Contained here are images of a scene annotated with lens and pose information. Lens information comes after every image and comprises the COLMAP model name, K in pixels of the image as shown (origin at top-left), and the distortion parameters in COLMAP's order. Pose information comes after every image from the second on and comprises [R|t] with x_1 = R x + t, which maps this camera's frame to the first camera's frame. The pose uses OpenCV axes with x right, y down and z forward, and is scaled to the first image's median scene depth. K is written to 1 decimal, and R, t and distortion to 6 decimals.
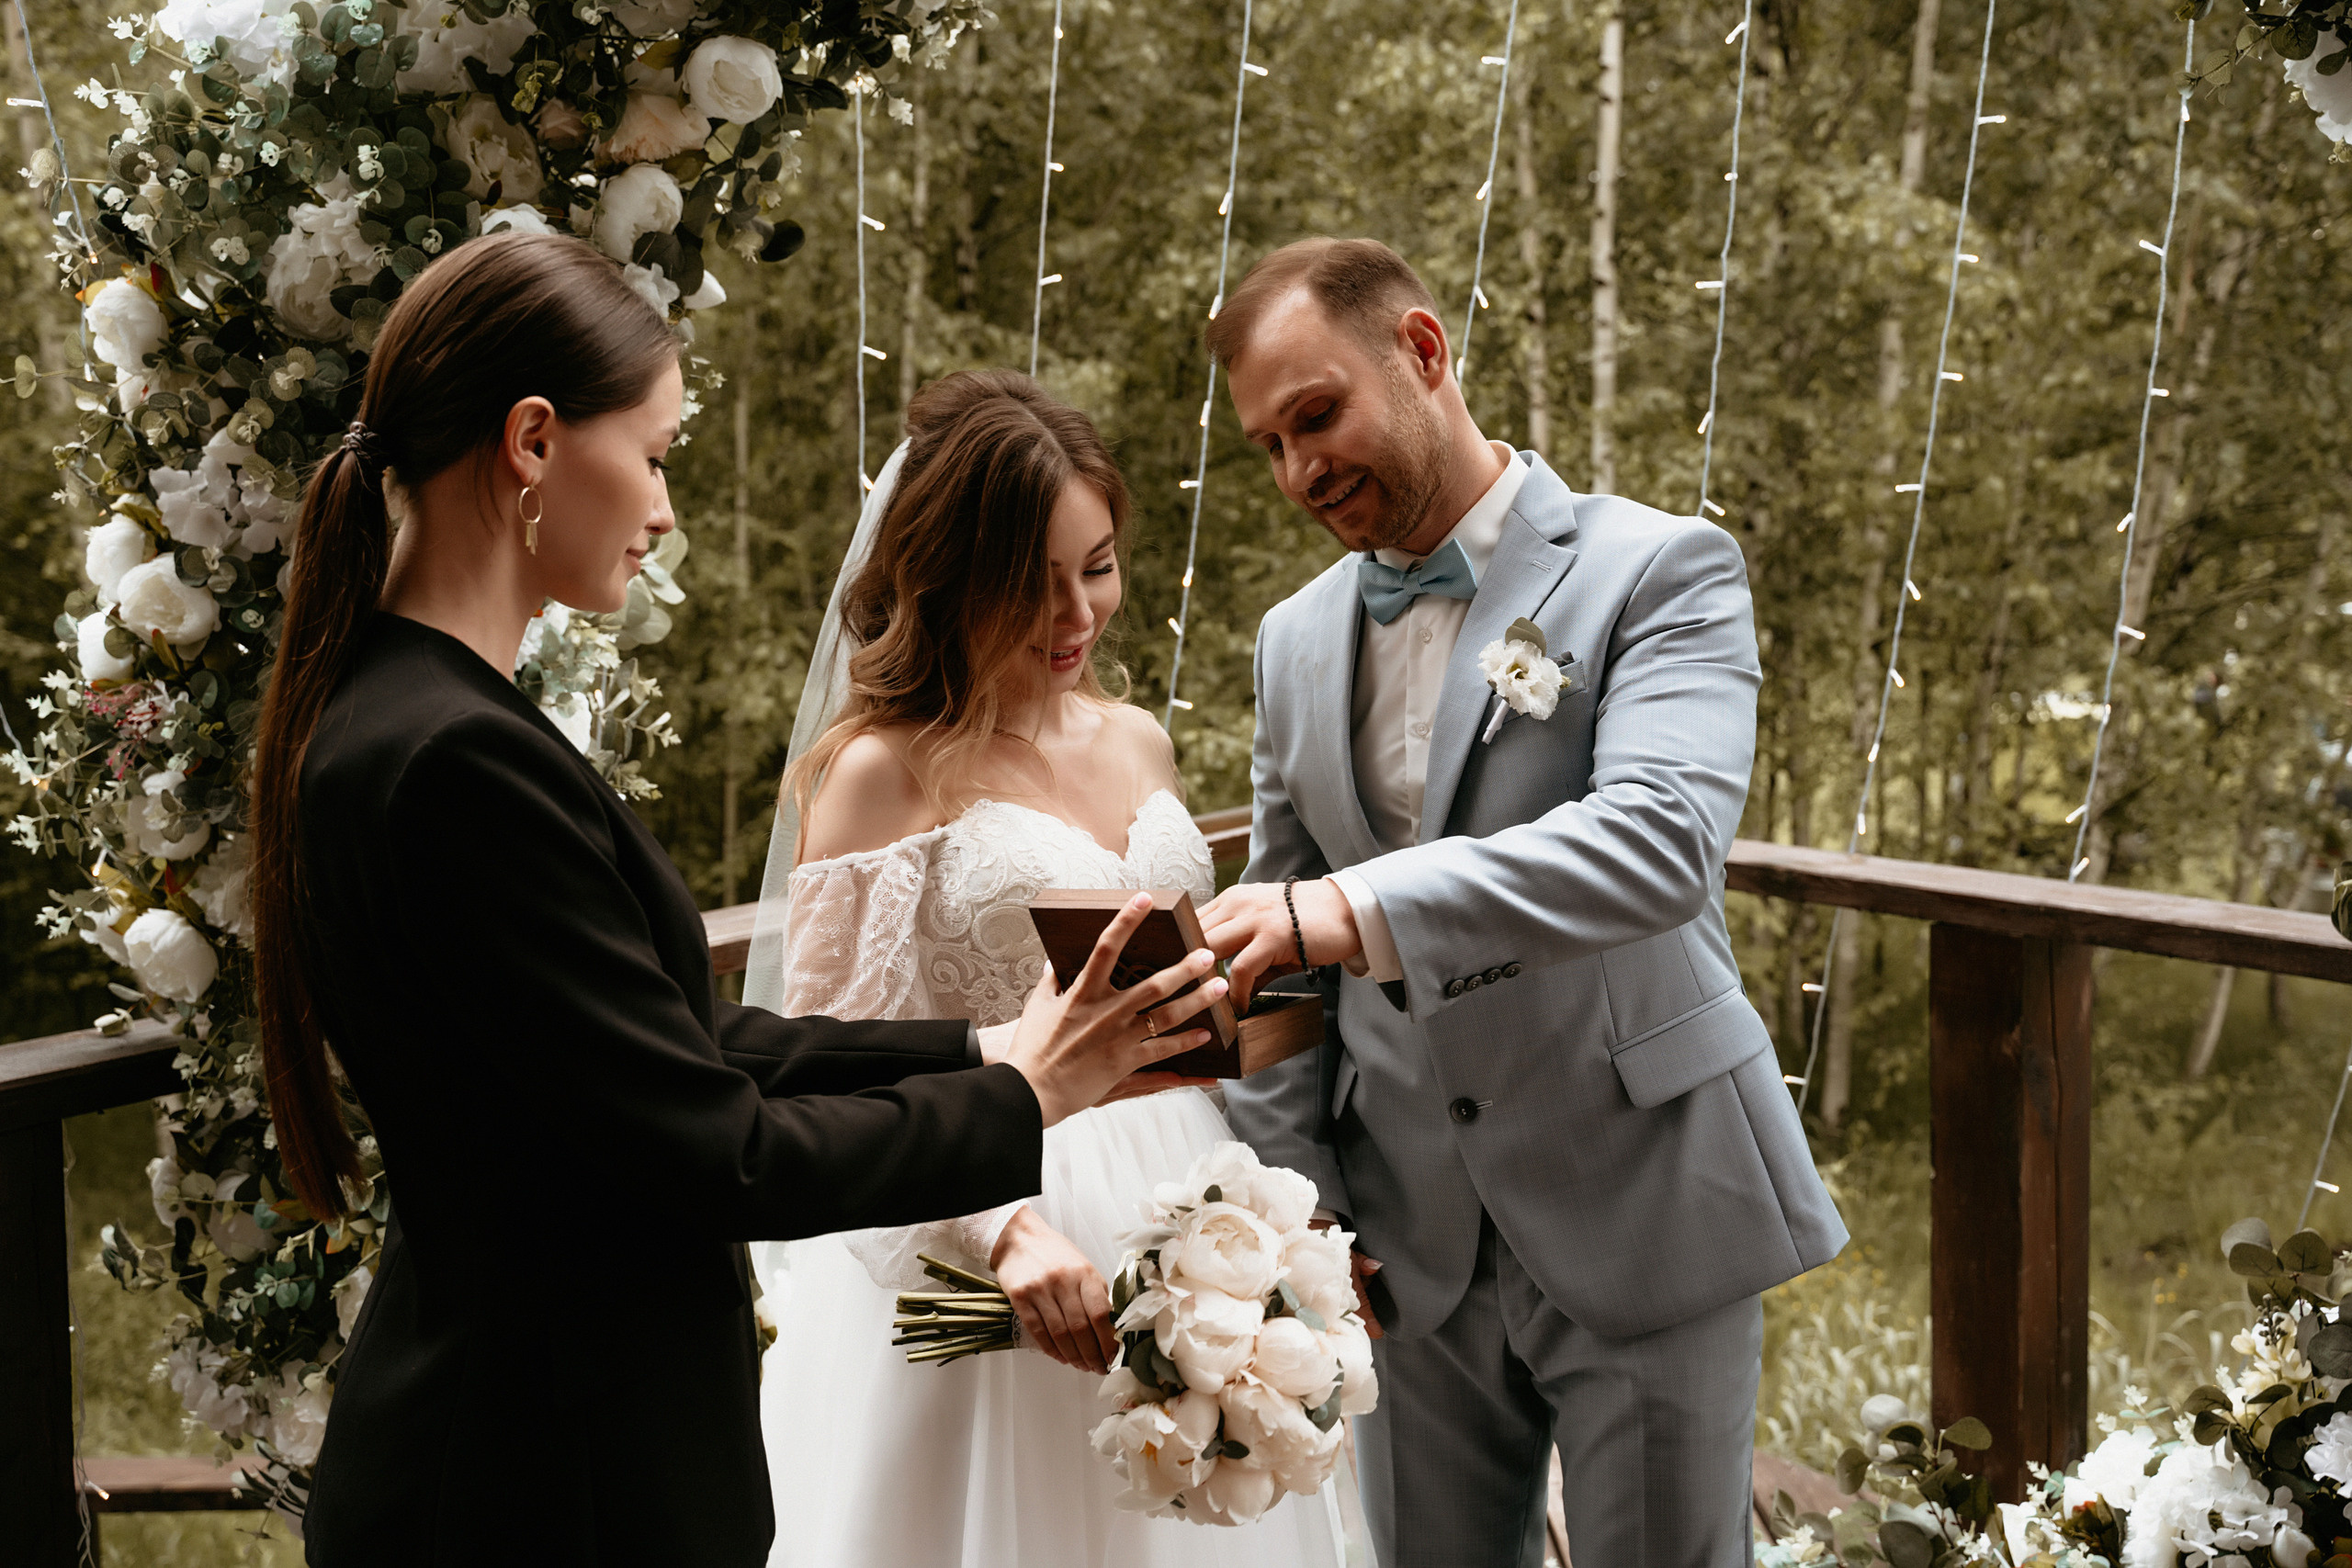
lens RADIAL K [[2593.6, 0, 1187.2], [0, 2593.6, 775.6], [0, 0, 1]] dist [0.018782, 0.000000]
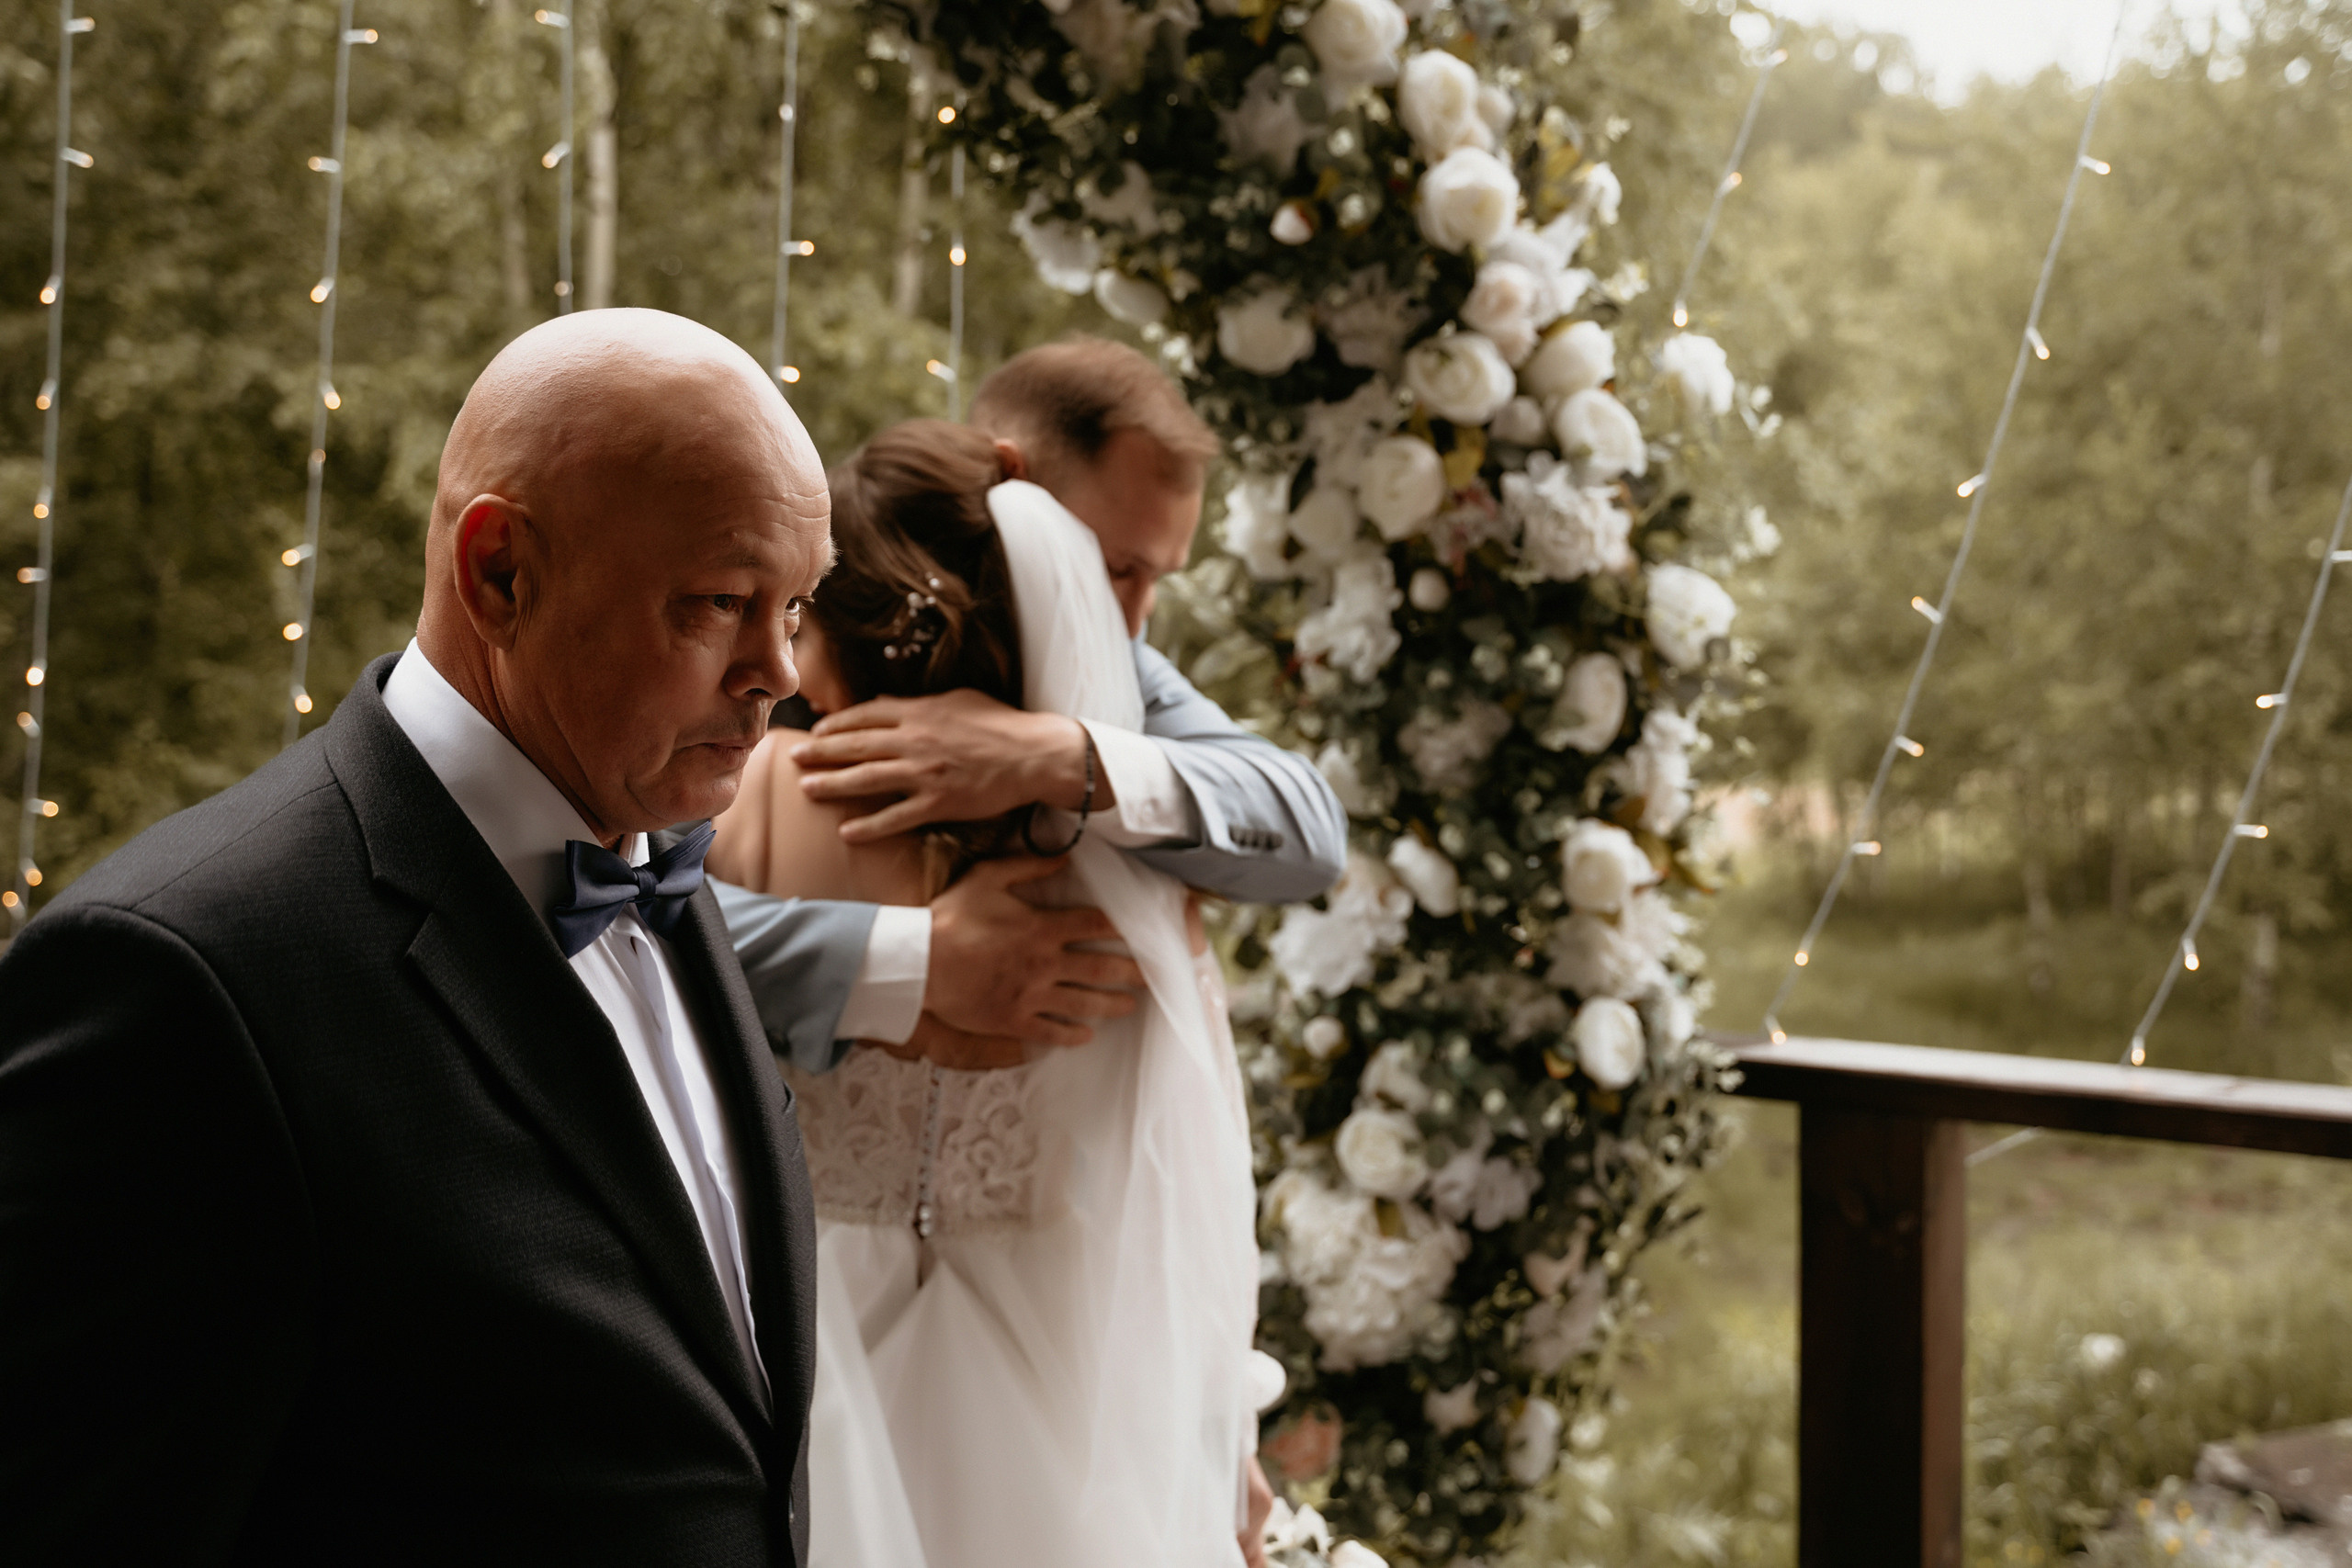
lens RADIAL K [[2769.2, 0, 1174.5], [0, 2769.2, 777.4], [0, 0, 1]] dist [0.004116, 0.000000]
pose [[0.942772, -0.009436, 0.333303, 0.050850], [0.026705, 0.998525, -0.047268, 0.020339], [-0.332366, 0.053464, 0.941634, -0.097632]]
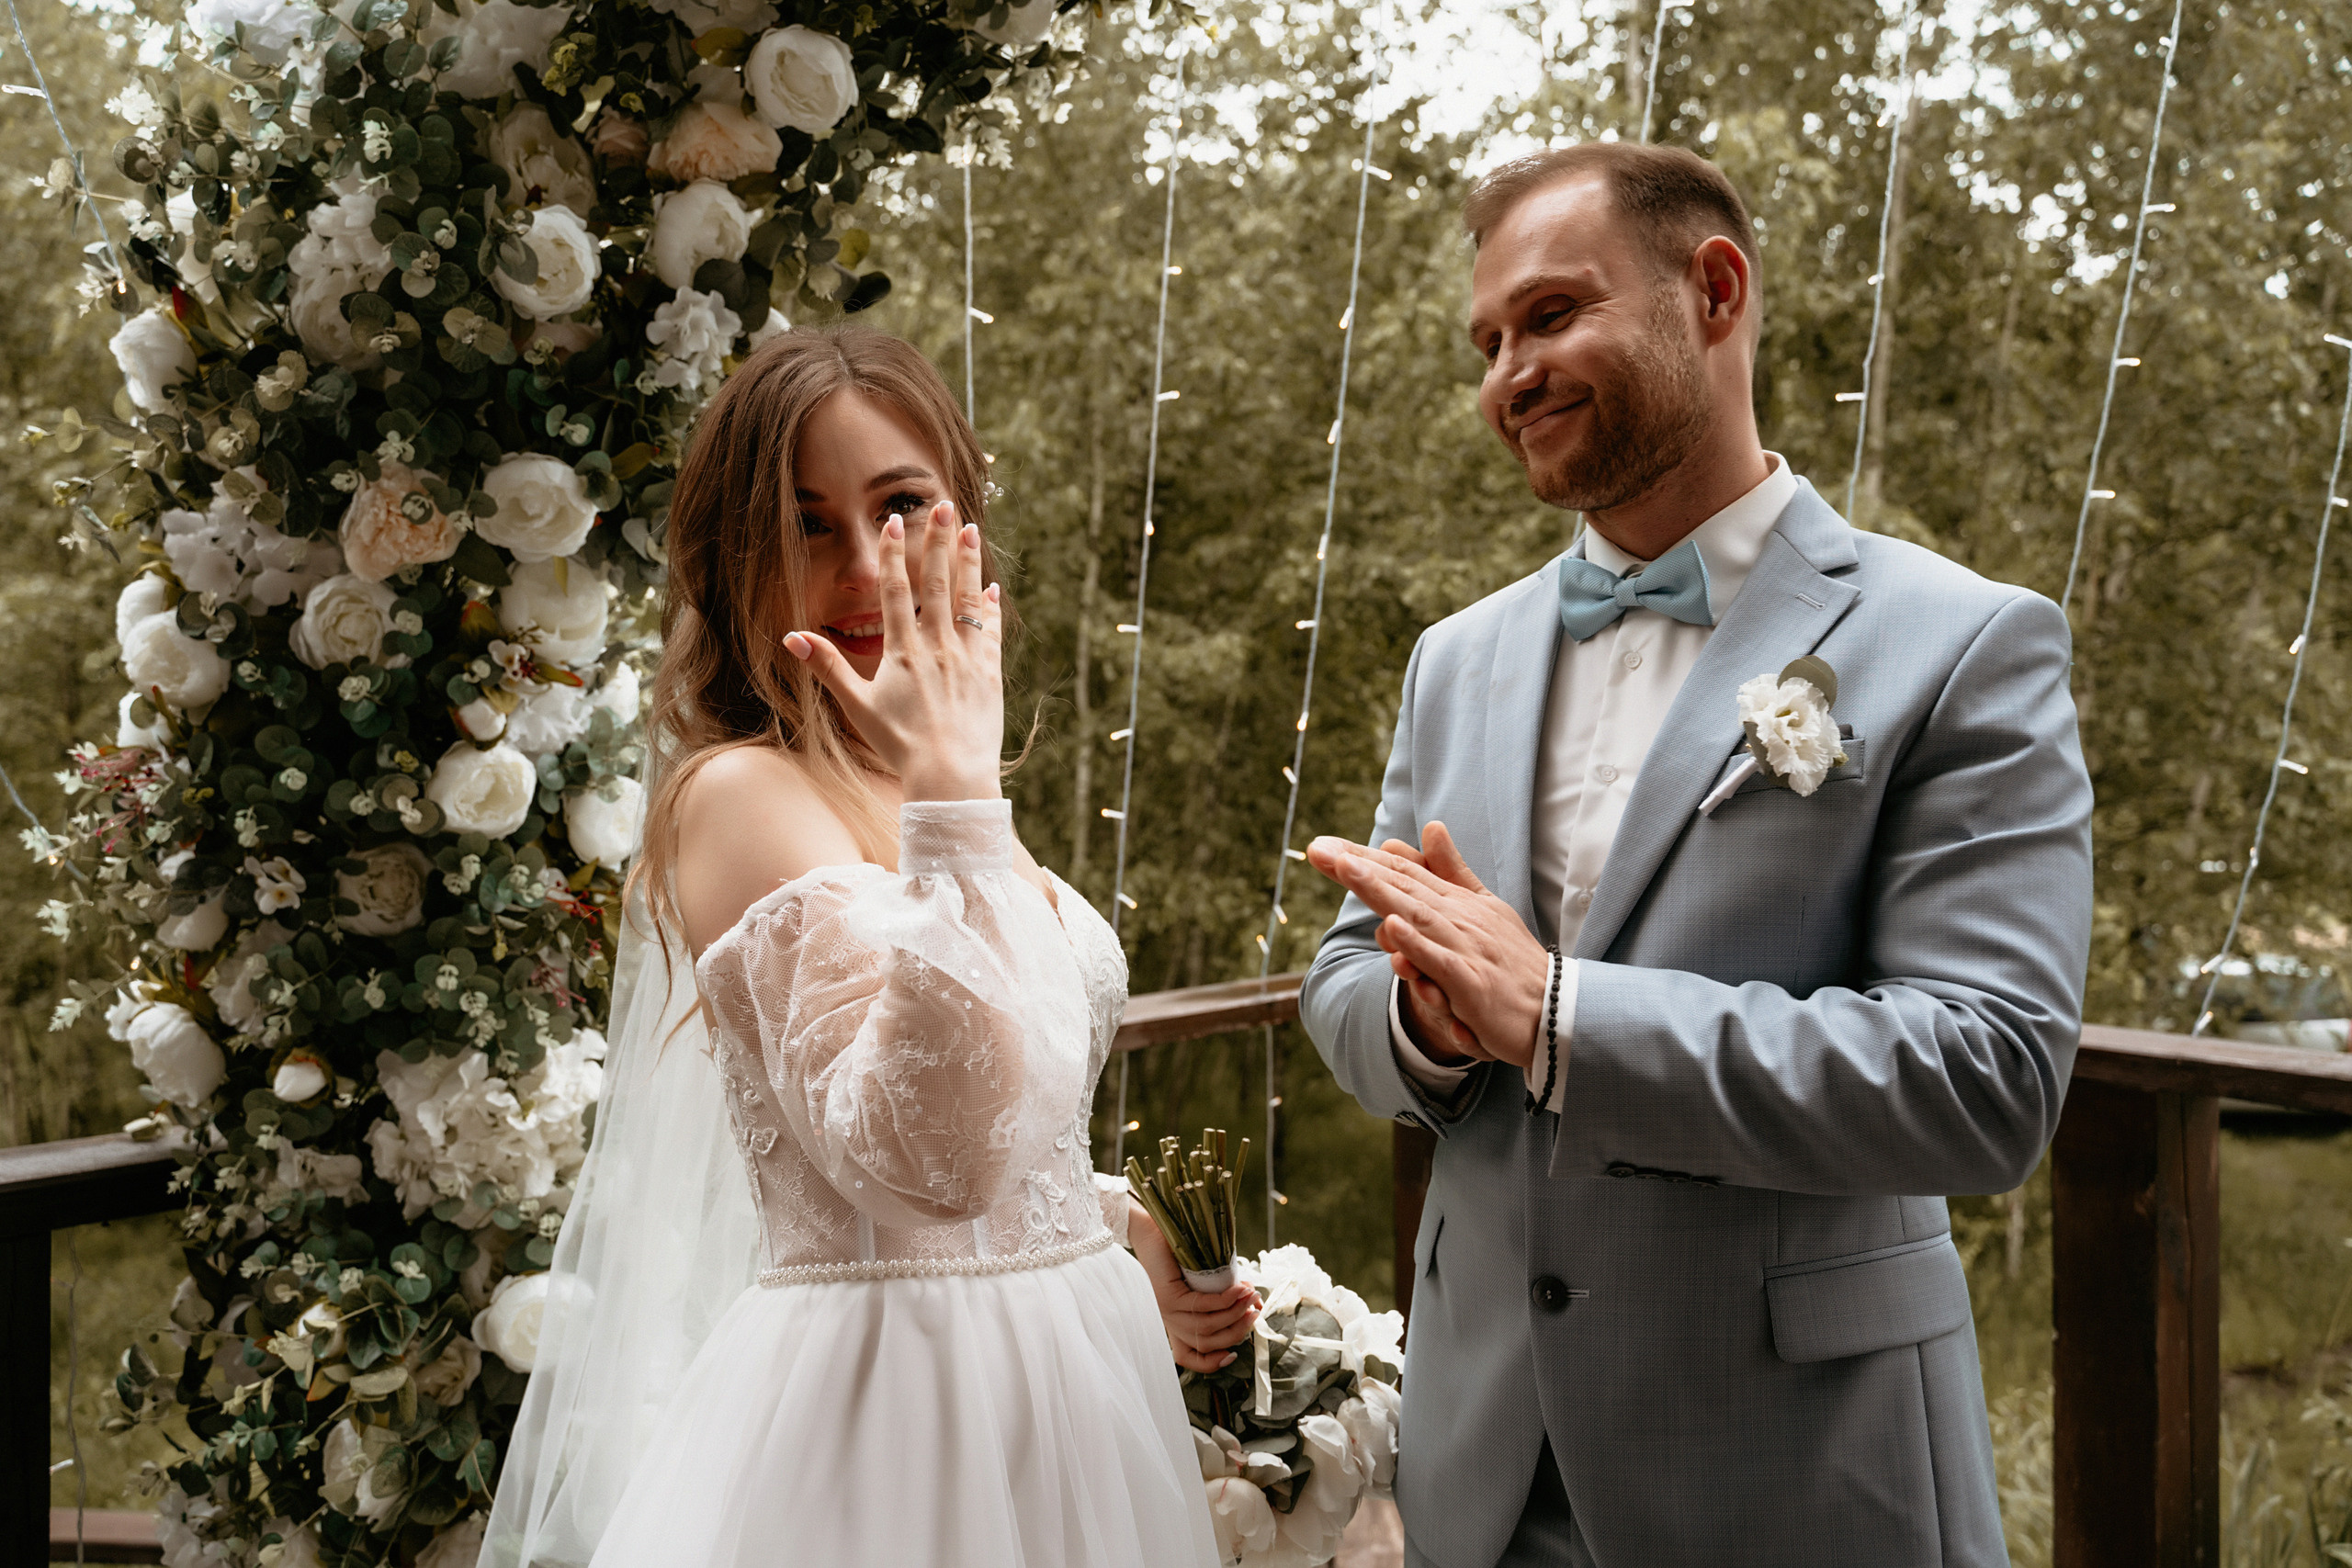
lens RADIAL K [[1895.8, 0, 1179.0], [0, 1895.8, 777.1], [0, 0, 1]] dist [-0.114159, 0.090735]
pose [[0.997902, 0.013074, -0.063411, -0.000819], [-0.019789, 0.994121, -0.106450, 0.022718], [0.061646, 0.107481, 0.992294, 0.245485]]
